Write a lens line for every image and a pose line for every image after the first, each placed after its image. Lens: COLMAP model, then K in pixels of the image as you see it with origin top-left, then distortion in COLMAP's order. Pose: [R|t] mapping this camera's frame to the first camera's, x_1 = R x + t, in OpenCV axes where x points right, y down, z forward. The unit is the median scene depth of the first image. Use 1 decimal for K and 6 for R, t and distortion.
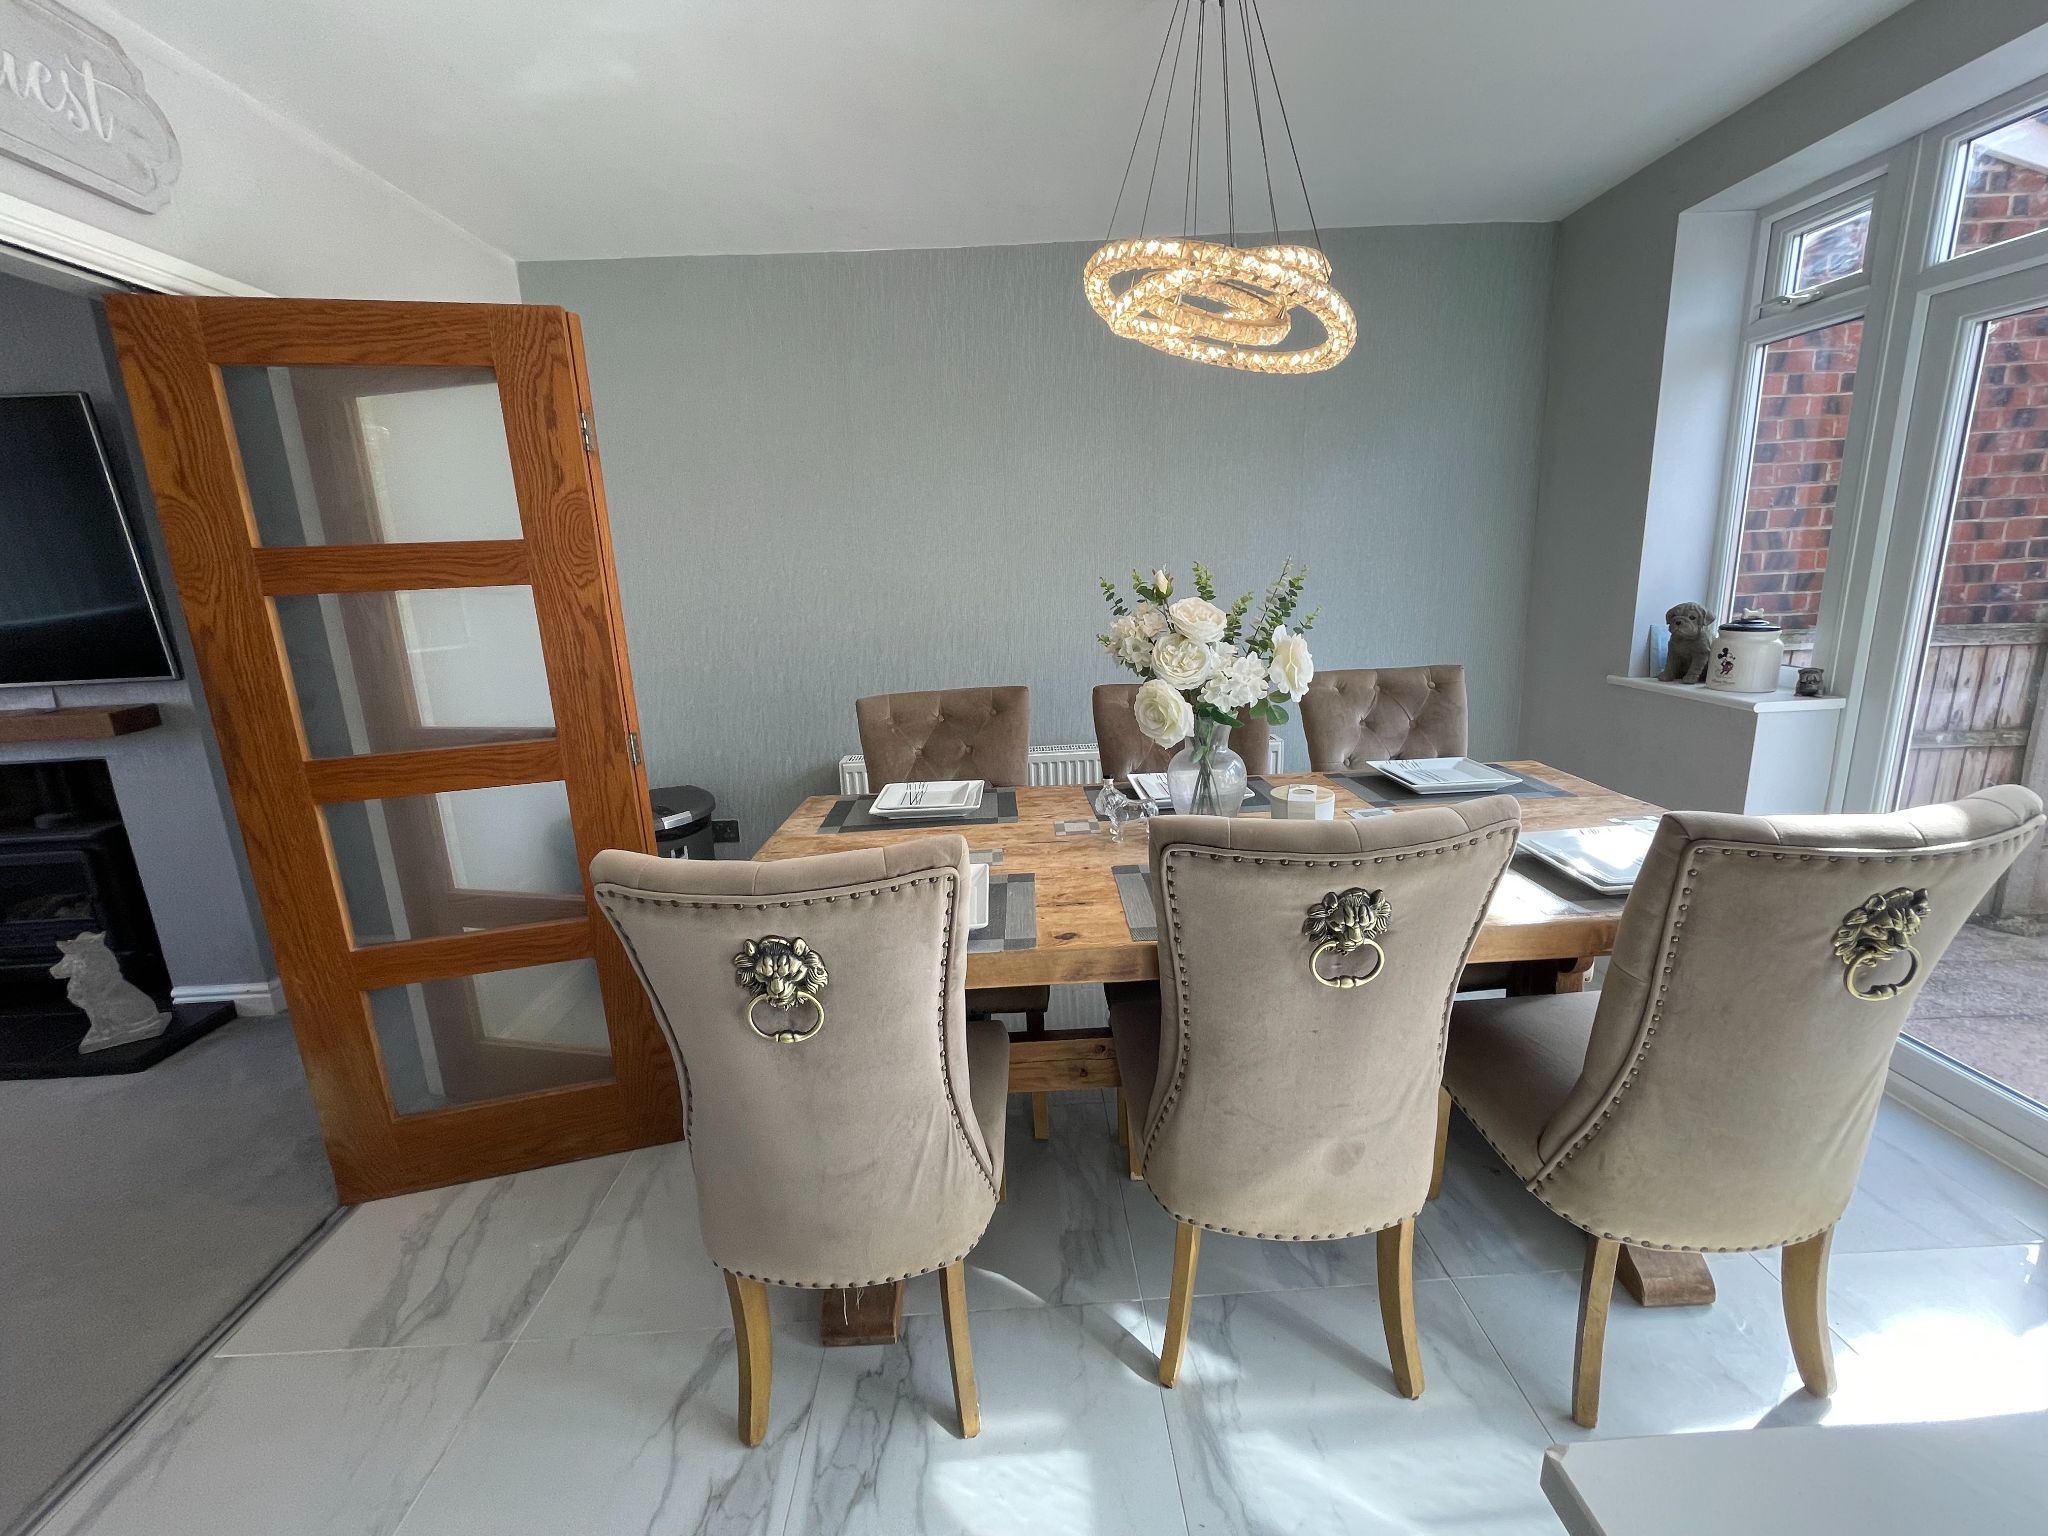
lens RADIAL K [[831.2, 0, 1021.9], [0, 831.2, 758.9], [0, 0, 1]] dist [-0.002255, -0.000123]
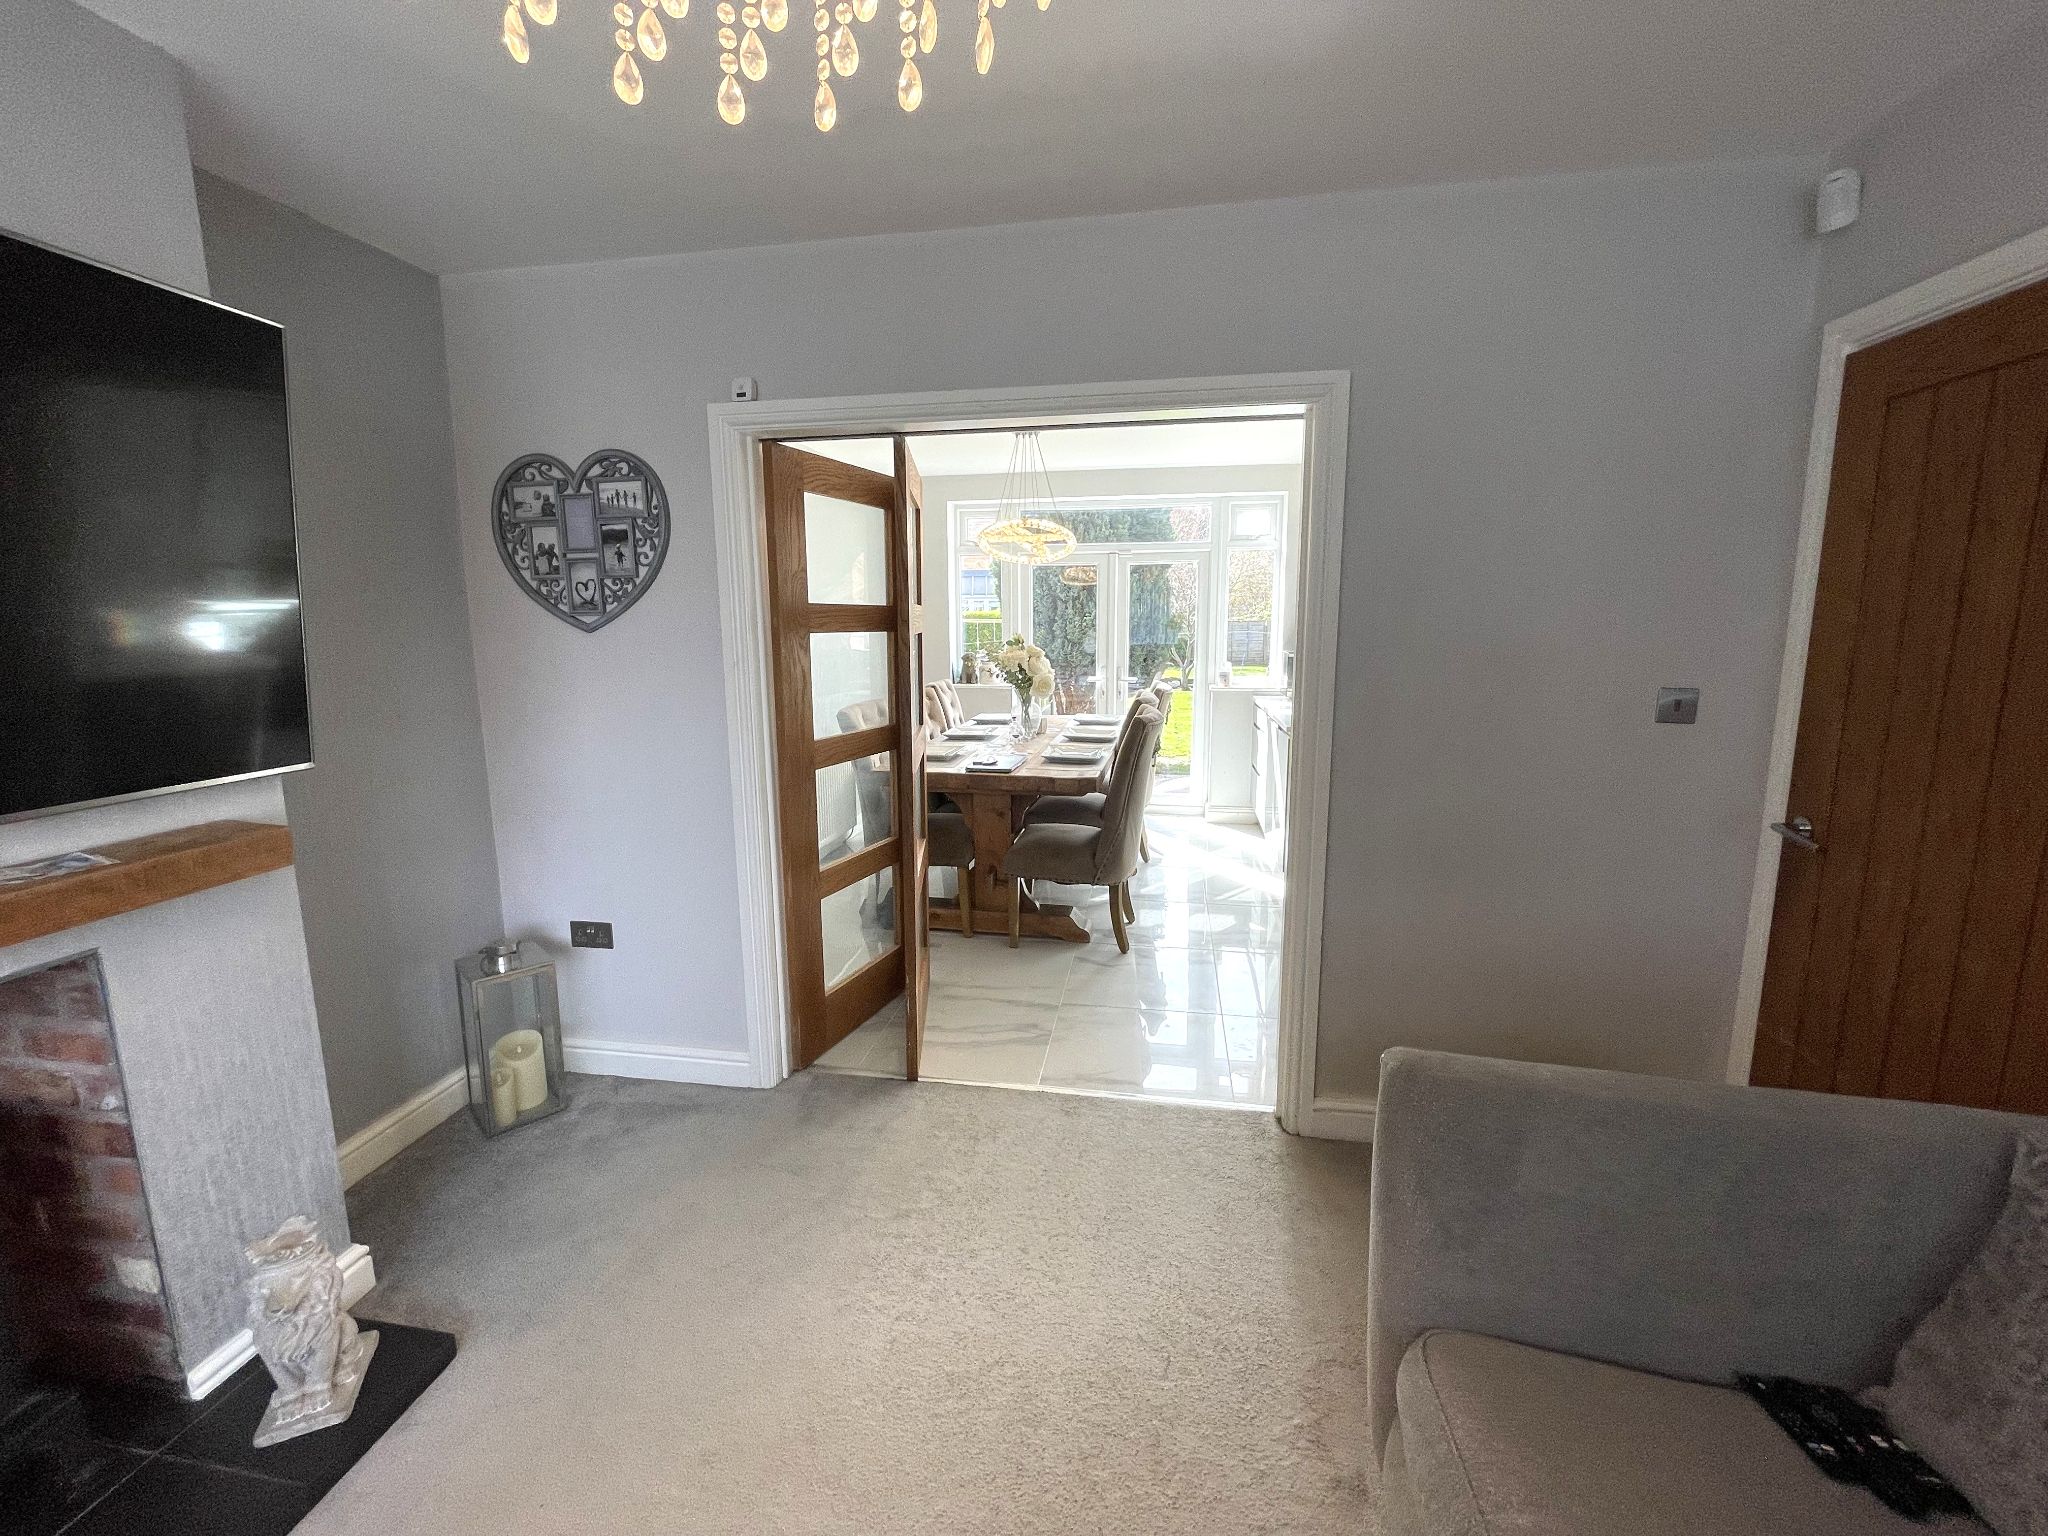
lens RADIAL K [[831.2, 0, 1020.9], [0, 831.2, 770.1], [0, 0, 1]] dist [-0.002255, -0.000123]
pose [[0.193221, -0.138641, 0.971311, -1.526556], [0.216978, 0.971493, 0.095505, -0.039380], [-0.956863, 0.192299, 0.217795, 0.327748]]
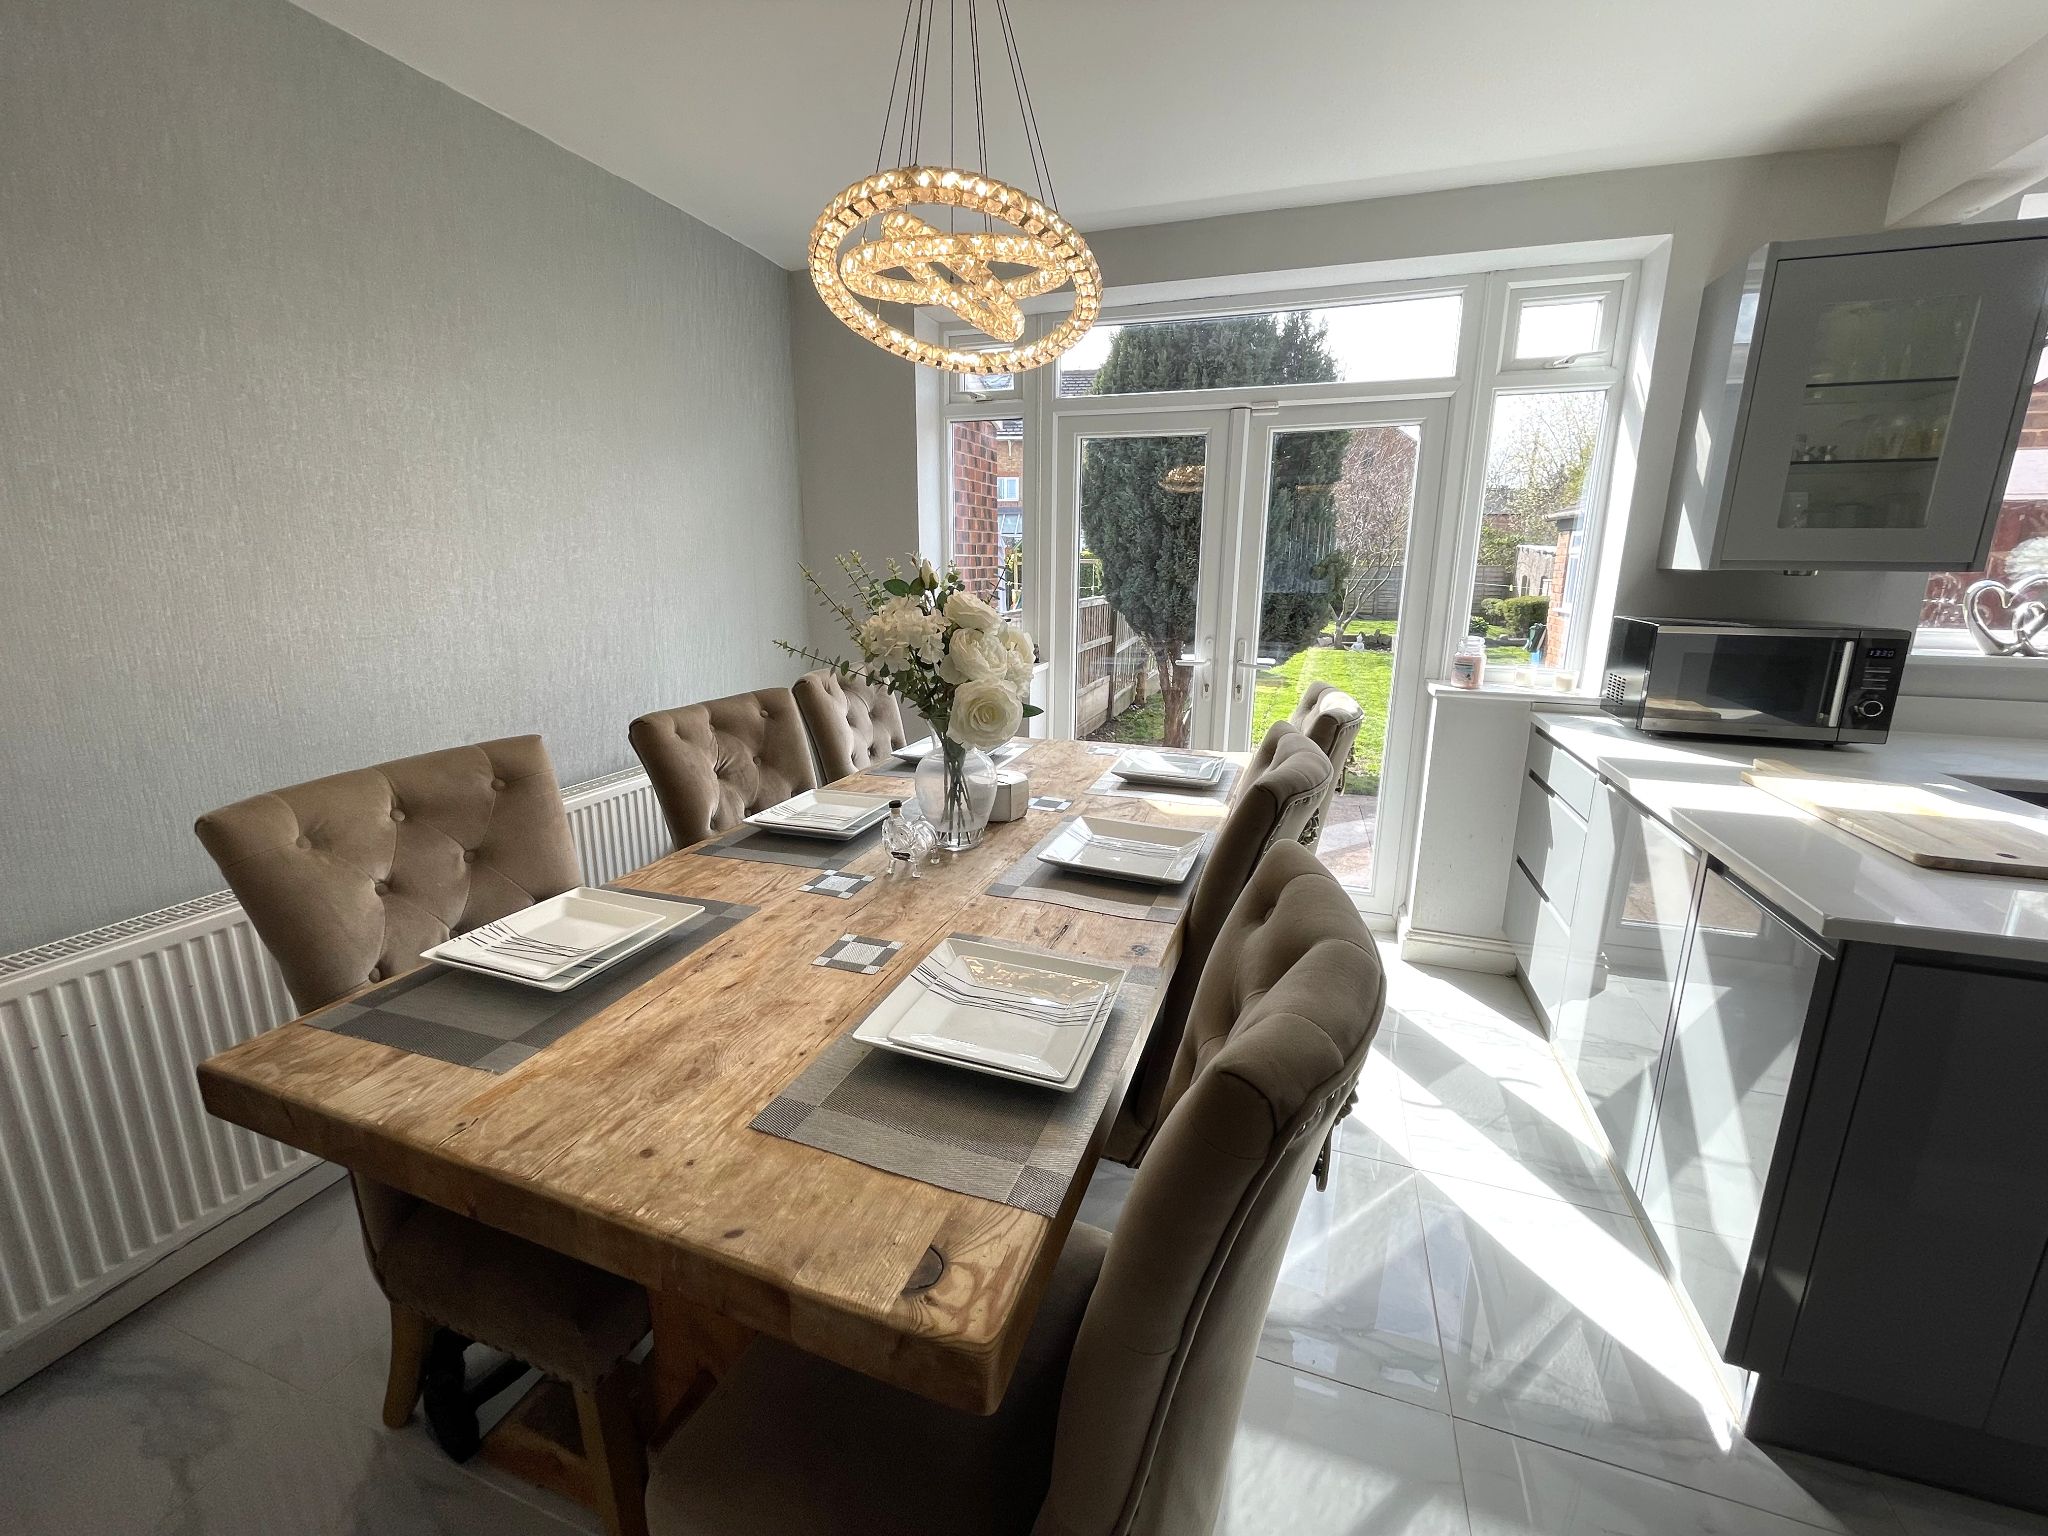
lens RADIAL K [[831.2, 0, 1023.4], [0, 831.2, 757.5], [0, 0, 1]] dist [-0.002255, -0.000123]
pose [[0.342142, -0.175953, 0.923027, -0.421016], [0.189350, 0.975071, 0.115686, -0.067139], [-0.920372, 0.135194, 0.366930, 0.387253]]
